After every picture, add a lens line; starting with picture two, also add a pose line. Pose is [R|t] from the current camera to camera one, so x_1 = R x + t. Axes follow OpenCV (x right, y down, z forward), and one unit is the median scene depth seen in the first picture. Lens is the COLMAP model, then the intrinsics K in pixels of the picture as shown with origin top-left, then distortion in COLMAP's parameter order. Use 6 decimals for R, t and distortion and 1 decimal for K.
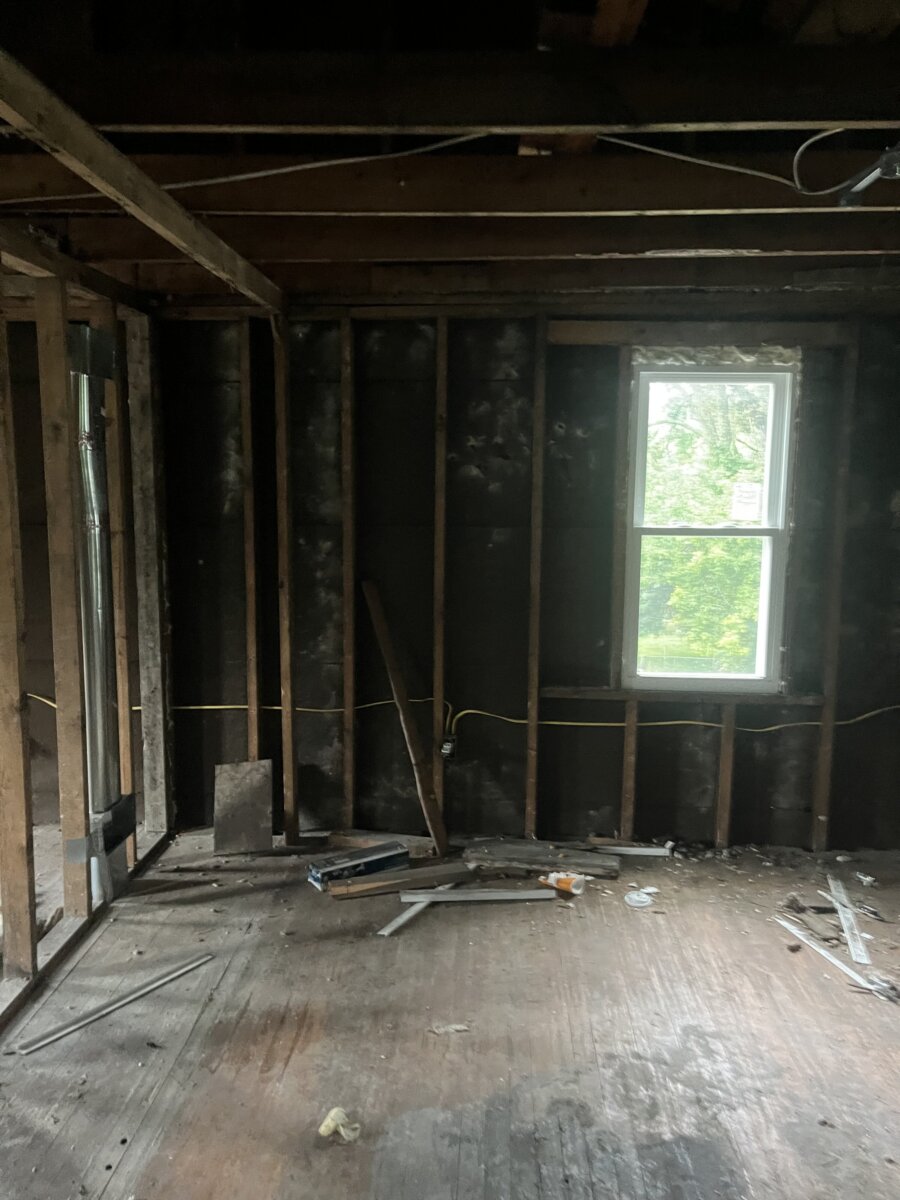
lens RADIAL K [[917.7, 0, 450.6], [0, 917.7, 586.2], [0, 0, 1]] dist [0.070362, -0.096533]
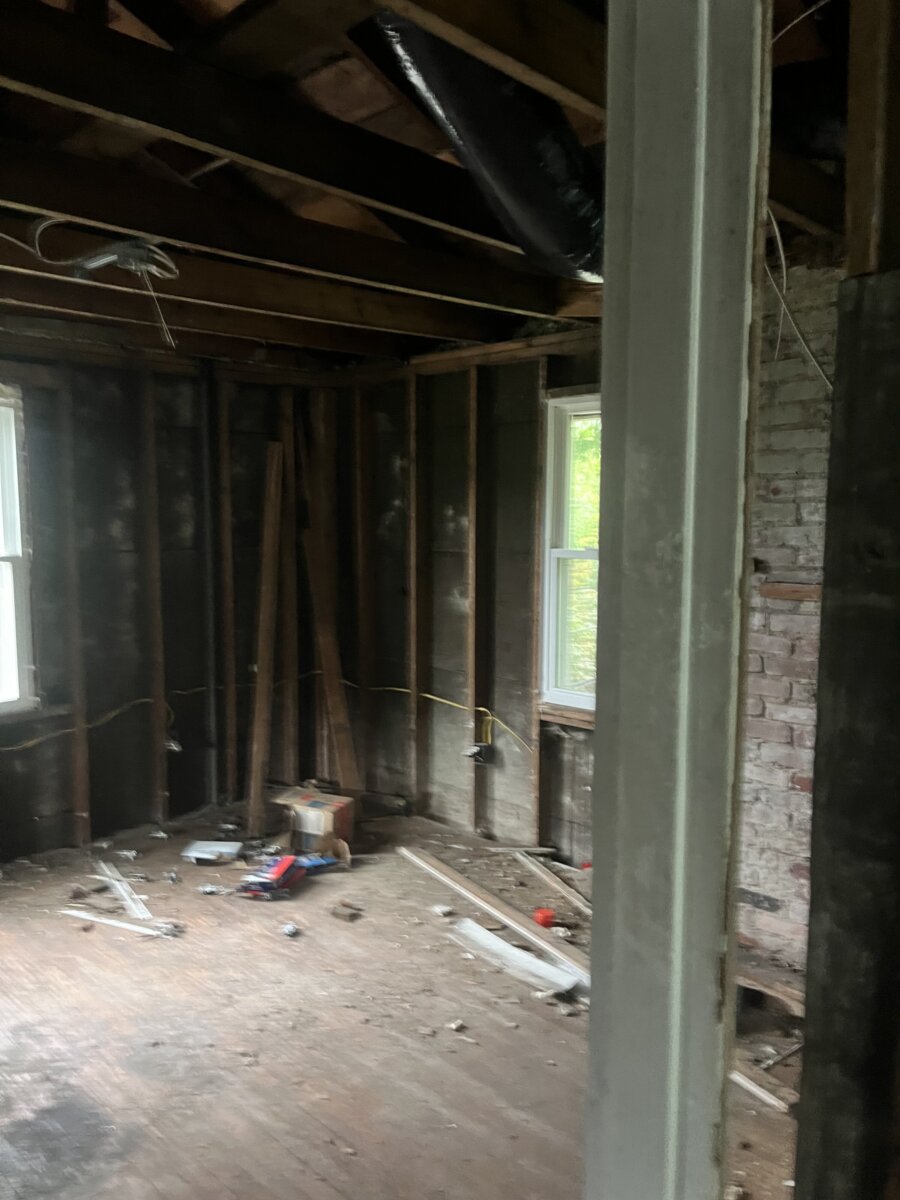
lens RADIAL K [[917.7, 0, 444.9], [0, 917.7, 600.1], [0, 0, 1]] dist [0.070362, -0.096533]
pose [[0.655061, -0.086453, 0.750614, -0.135920], [0.093065, 0.995100, 0.033395, -0.001022], [-0.749823, 0.047980, 0.659897, -0.071797]]
